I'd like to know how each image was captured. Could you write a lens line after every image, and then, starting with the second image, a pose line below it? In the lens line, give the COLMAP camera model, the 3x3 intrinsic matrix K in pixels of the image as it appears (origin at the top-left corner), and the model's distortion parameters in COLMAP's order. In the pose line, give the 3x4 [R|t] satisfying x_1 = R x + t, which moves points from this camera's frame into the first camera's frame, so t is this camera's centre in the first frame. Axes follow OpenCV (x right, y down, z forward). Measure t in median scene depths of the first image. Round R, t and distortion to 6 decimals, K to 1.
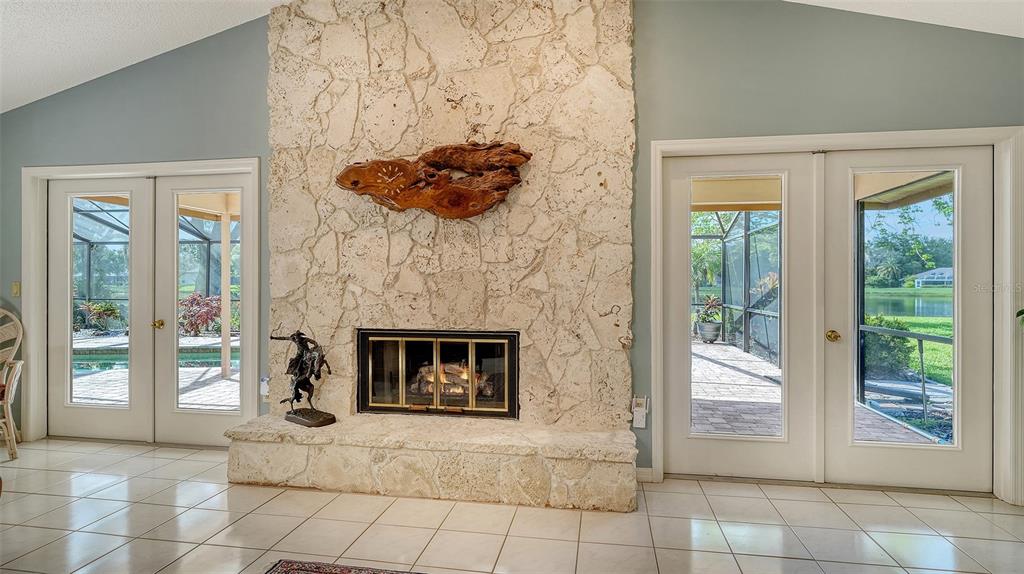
lens RADIAL K [[538.4, 0, 516.3], [0, 538.4, 286.9], [0, 0, 1]] dist [0.006406, -0.001662]
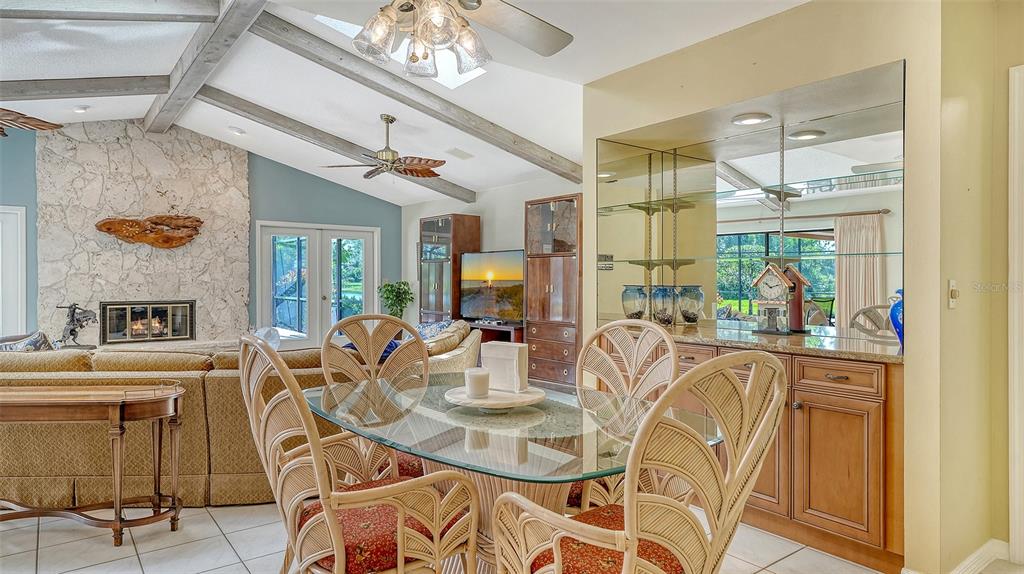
lens RADIAL K [[595.4, 0, 511.9], [0, 595.4, 280.0], [0, 0, 1]] dist [0.005324, -0.000545]
pose [[0.681175, -0.002880, 0.732115, -0.904660], [0.006027, 0.999980, -0.001673, 0.011619], [-0.732096, 0.005552, 0.681179, -1.626171]]
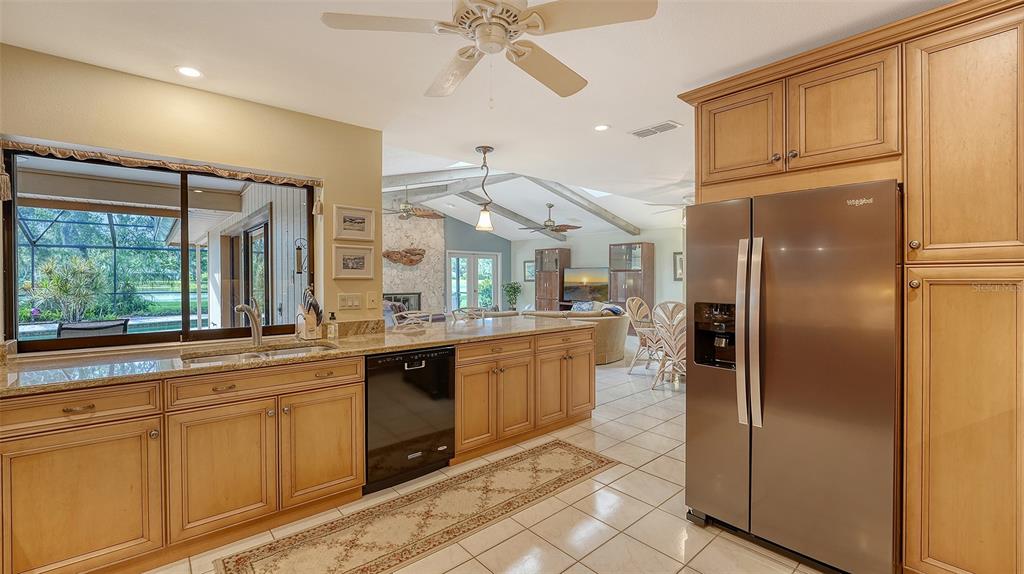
lens RADIAL K [[417.4, 0, 506.6], [0, 417.4, 278.2], [0, 0, 1]] dist [-0.003281, -0.000259]
pose [[0.639400, -0.004604, 0.768860, -2.075126], [0.006485, 0.999979, 0.000595, -0.027652], [-0.768847, 0.004606, 0.639416, -1.599947]]
